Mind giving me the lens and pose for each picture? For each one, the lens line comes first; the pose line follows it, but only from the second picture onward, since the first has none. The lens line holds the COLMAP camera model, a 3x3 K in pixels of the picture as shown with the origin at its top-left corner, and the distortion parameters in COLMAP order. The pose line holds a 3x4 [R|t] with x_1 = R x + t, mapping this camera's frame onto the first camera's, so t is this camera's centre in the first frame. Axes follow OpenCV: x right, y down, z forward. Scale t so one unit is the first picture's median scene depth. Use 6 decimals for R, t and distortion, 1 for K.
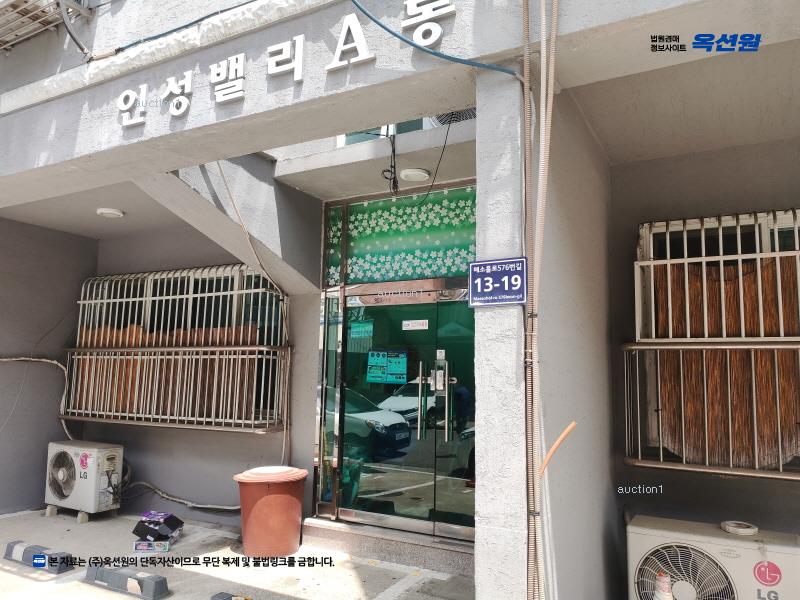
lens RADIAL K [[596.2, 0, 400.0], [0, 596.2, 300.0], [0, 0, 1]] dist [0.083428, -0.119427]
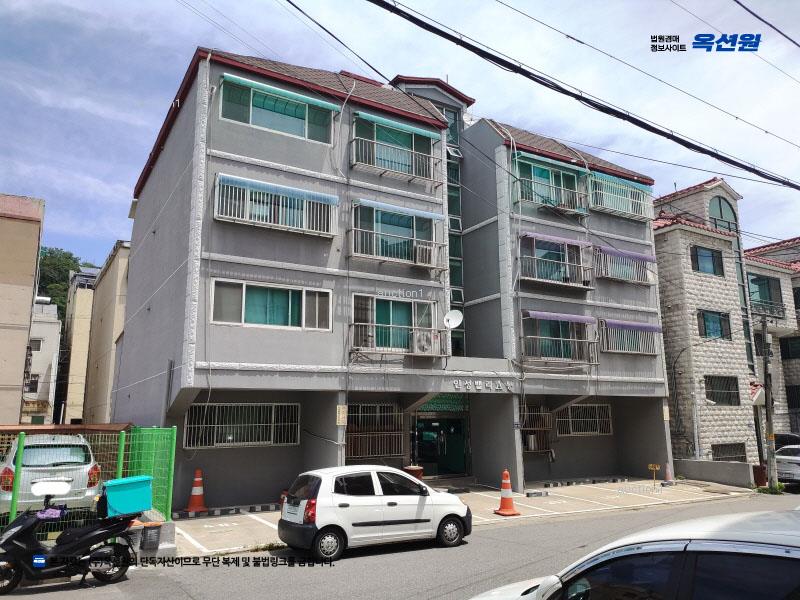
lens RADIAL K [[596.2, 0, 400.0], [0, 596.2, 300.0], [0, 0, 1]] dist [0.083428, -0.119427]
pose [[0.509037, 0.143595, 0.848682, -3.012994], [-0.086446, 0.989530, -0.115576, -0.245702], [-0.856393, -0.014533, 0.516121, -0.662697]]
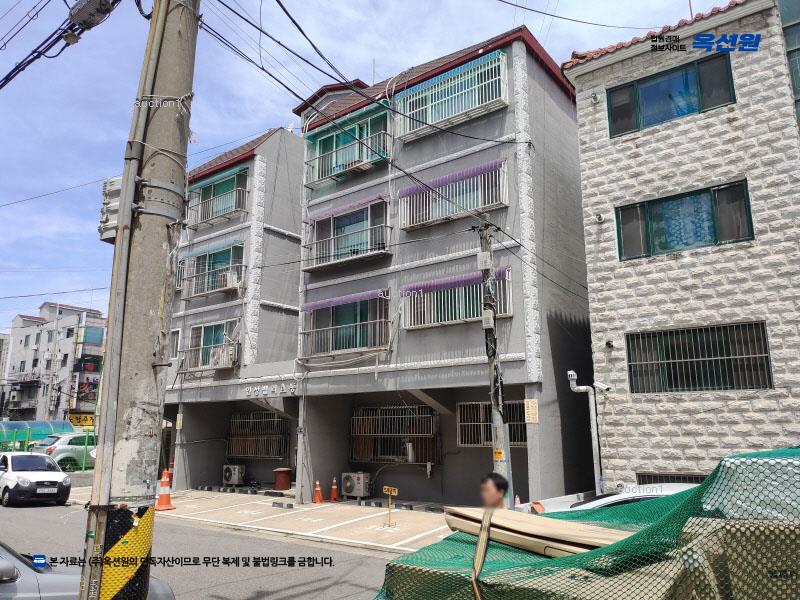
lens RADIAL K [[596.2, 0, 400.0], [0, 596.2, 300.0], [0, 0, 1]] dist [0.083428, -0.119427]
pose [[0.987941, -0.051124, -0.146146, 1.001874], [0.036115, 0.993967, -0.103567, -0.319226], [0.150559, 0.097040, 0.983827, -2.418022]]
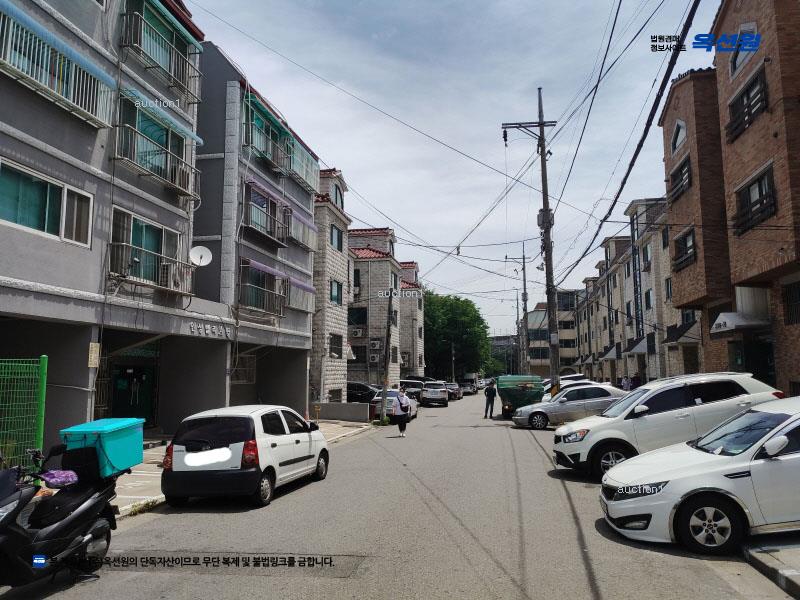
lens RADIAL K [[596.2, 0, 400.0], [0, 596.2, 300.0], [0, 0, 1]] dist [0.083428, -0.119427]
pose [[-0.305960, 0.099760, 0.946803, -3.184297], [-0.119074, 0.982676, -0.142018, -0.041761], [-0.944568, -0.156192, -0.288781, 0.544066]]
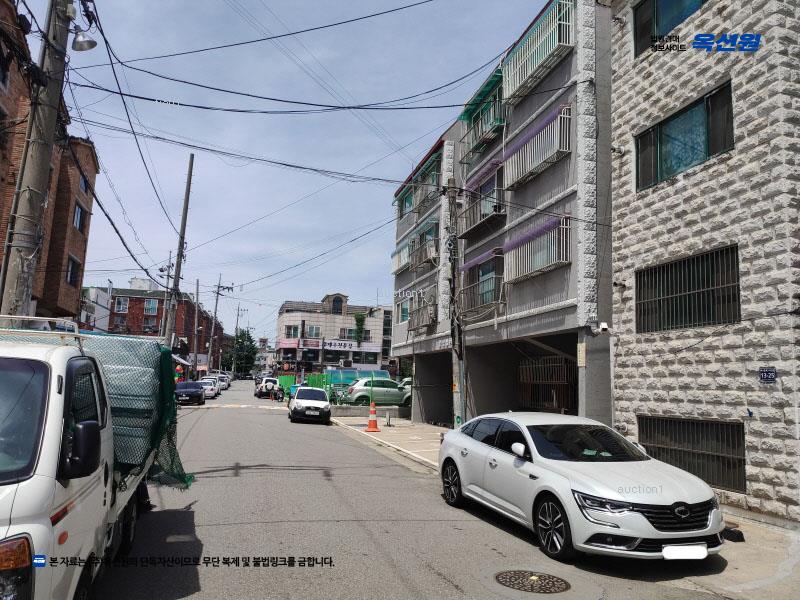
lens RADIAL K [[596.2, 0, 400.0], [0, 596.2, 300.0], [0, 0, 1]] dist [0.083428, -0.119427]
pose [[0.688029, -0.097196, -0.719145, 2.287270], [0.059878, 0.995214, -0.077221, -0.196907], [0.723209, 0.010069, 0.690556, -2.166323]]
